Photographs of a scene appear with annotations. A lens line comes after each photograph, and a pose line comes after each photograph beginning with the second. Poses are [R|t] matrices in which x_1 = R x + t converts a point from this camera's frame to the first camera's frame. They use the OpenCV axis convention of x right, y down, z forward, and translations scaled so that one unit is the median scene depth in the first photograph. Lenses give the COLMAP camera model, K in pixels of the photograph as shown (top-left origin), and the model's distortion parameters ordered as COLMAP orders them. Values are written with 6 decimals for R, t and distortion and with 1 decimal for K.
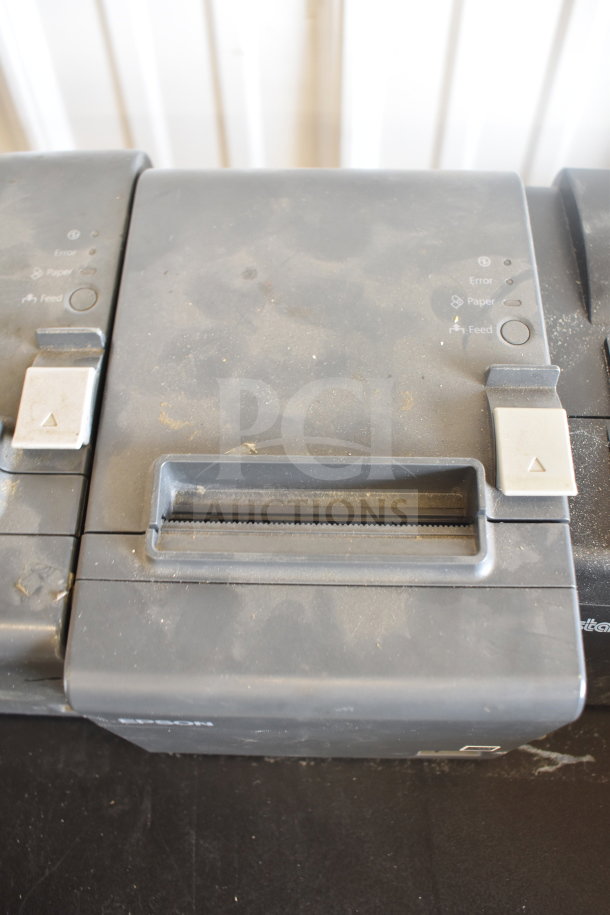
lens RADIAL K [[780.0, 0, 304.5], [0, 780.0, 470.3], [0, 0, 1]] dist [-0.098777, -0.000801]
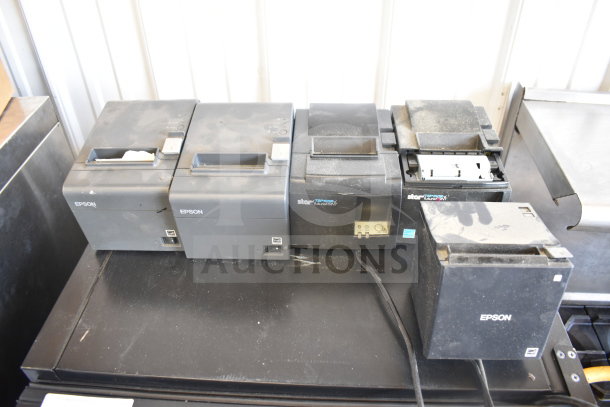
lens RADIAL K [[480.4, 0, 322.1], [0, 480.4, 201.9], [0, 0, 1]] dist [-0.111737, -0.000640]
pose [[0.999788, 0.000843, 0.020591, 0.435727], [0.005808, 0.947150, -0.320740, 1.017238], [-0.019773, 0.320791, 0.946943, -1.346767]]
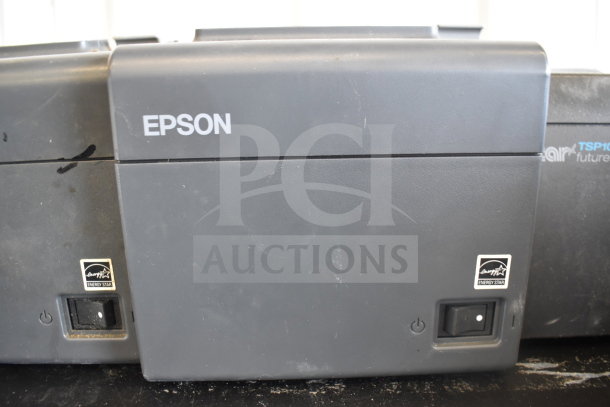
lens RADIAL K [[473.0, 0, 305.0], [0, 473.0, 203.5], [0, 0, 1]] dist [-0.084174, -0.003749]
pose [[0.998810, -0.008024, 0.048105, -0.046099], [0.041823, 0.648283, -0.760250, 0.832867], [-0.025086, 0.761357, 0.647847, 0.605561]]
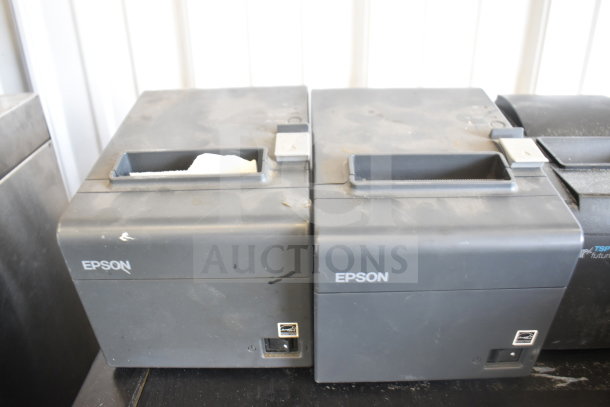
lens RADIAL K [[495.8, 0, 305.0], [0, 495.8, 203.5], [0, 0, 1]] dist [-0.078274, -0.001740]
pose [[0.999393, -0.011958, 0.032721, -0.322994], [0.026582, 0.868822, -0.494410, 0.690465], [-0.022516, 0.494980, 0.868613, -0.082354]]
